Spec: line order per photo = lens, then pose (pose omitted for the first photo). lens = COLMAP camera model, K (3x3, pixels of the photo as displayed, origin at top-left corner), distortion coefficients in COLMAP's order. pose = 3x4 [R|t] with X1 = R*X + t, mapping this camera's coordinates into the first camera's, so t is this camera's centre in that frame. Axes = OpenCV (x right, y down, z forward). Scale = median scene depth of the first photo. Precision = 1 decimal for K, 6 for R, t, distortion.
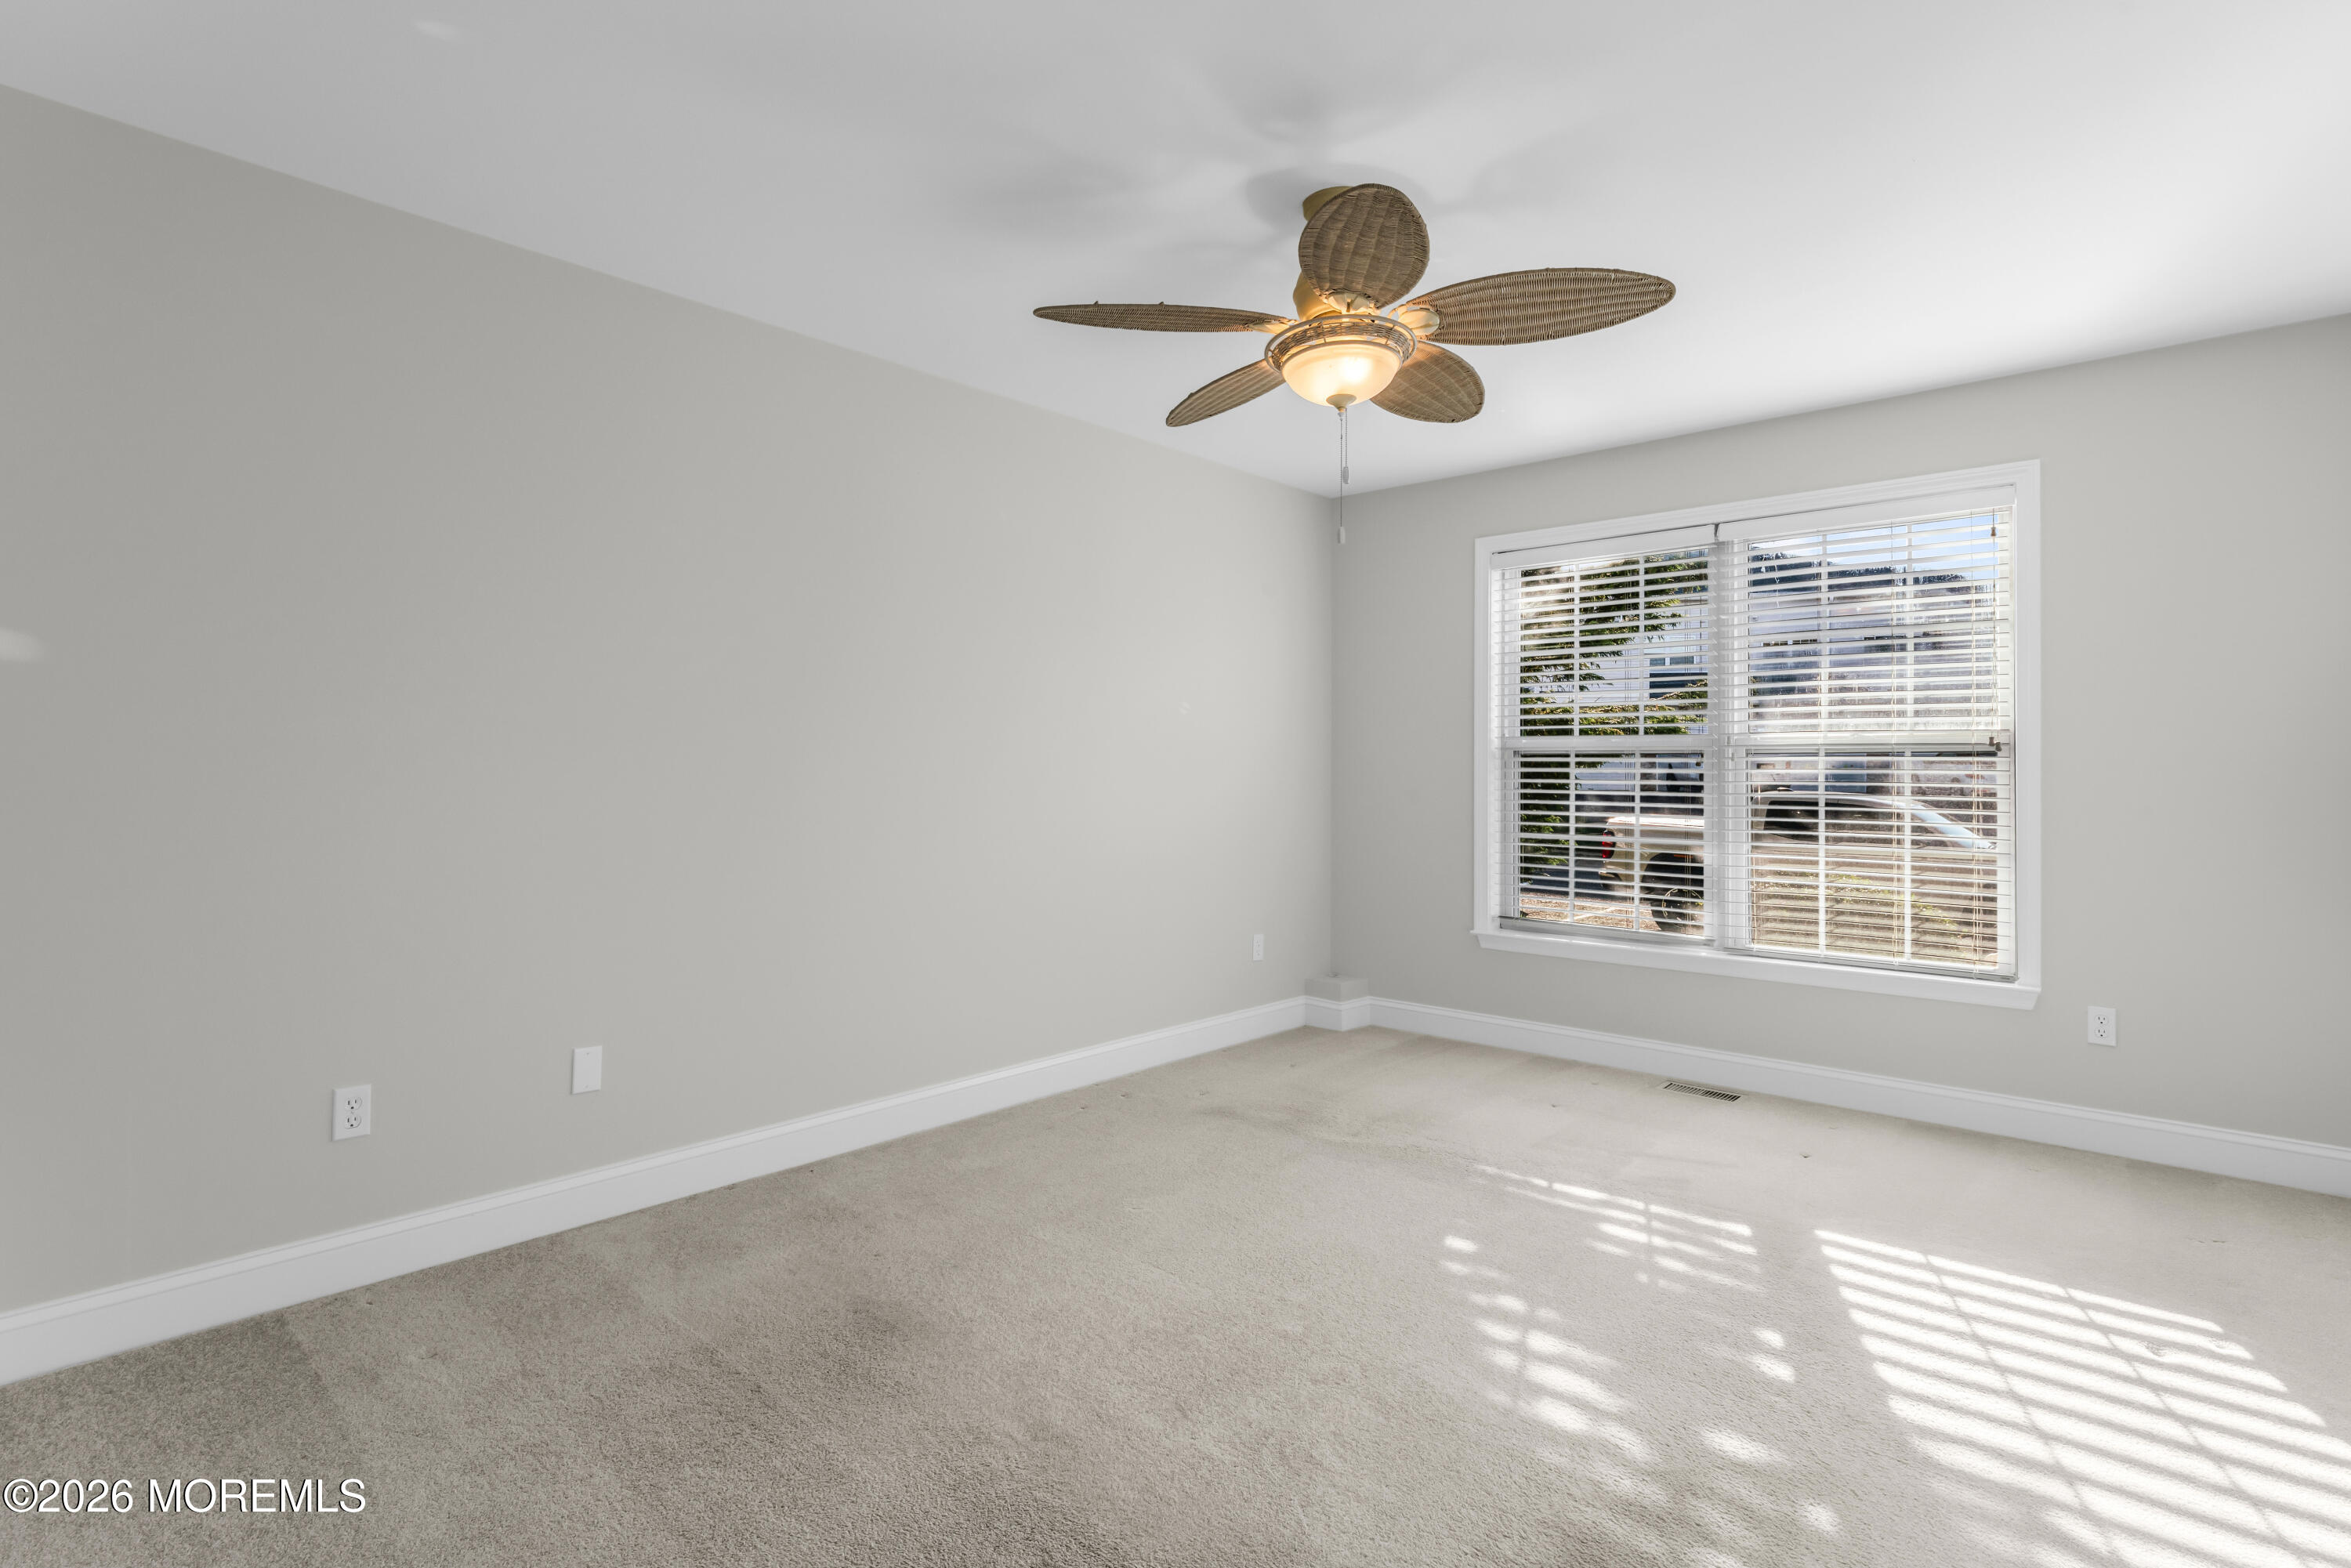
lens RADIAL K [[1117.1, 0, 1175.5], [0, 1117.1, 784.0], [0, 0, 1]] dist [-0.002608, -0.000034]
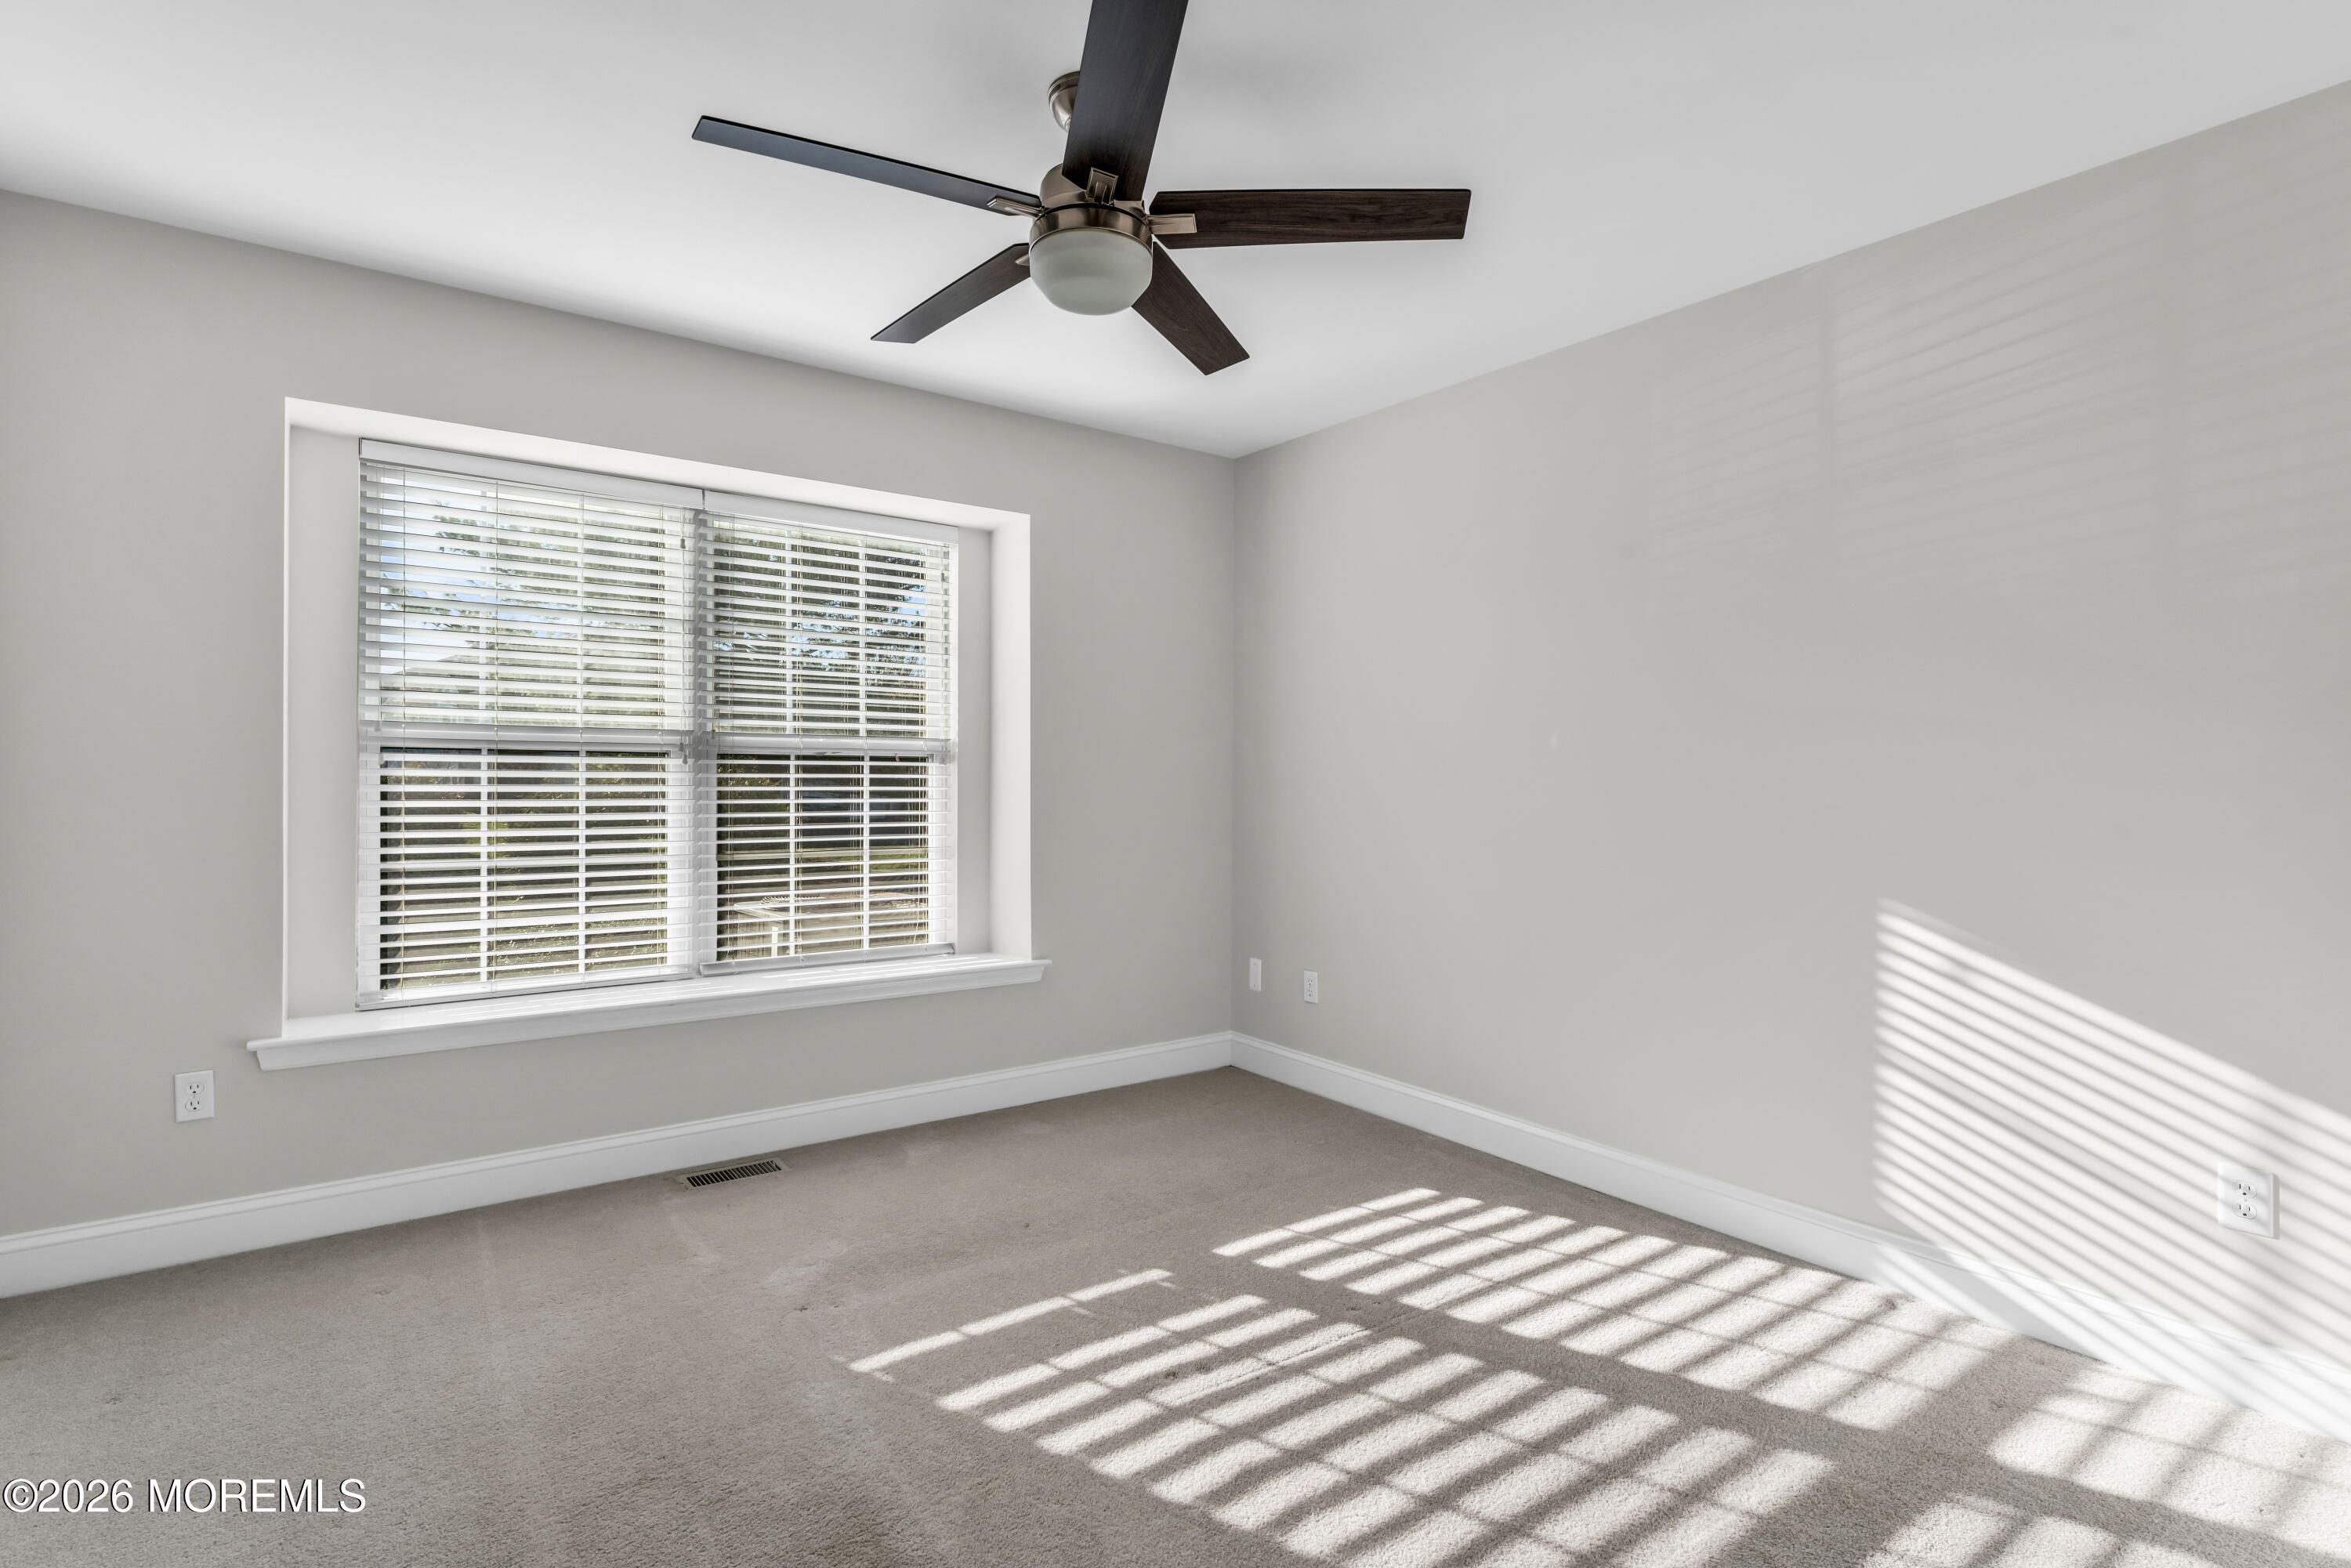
lens RADIAL K [[1155.7, 0, 1177.5], [0, 1155.7, 812.4], [0, 0, 1]] dist [-0.045225, 0.035135]
pose [[0.200592, -0.018279, 0.979504, -0.471898], [-0.009392, 0.999744, 0.020580, -0.010469], [-0.979630, -0.013328, 0.200369, 0.922183]]
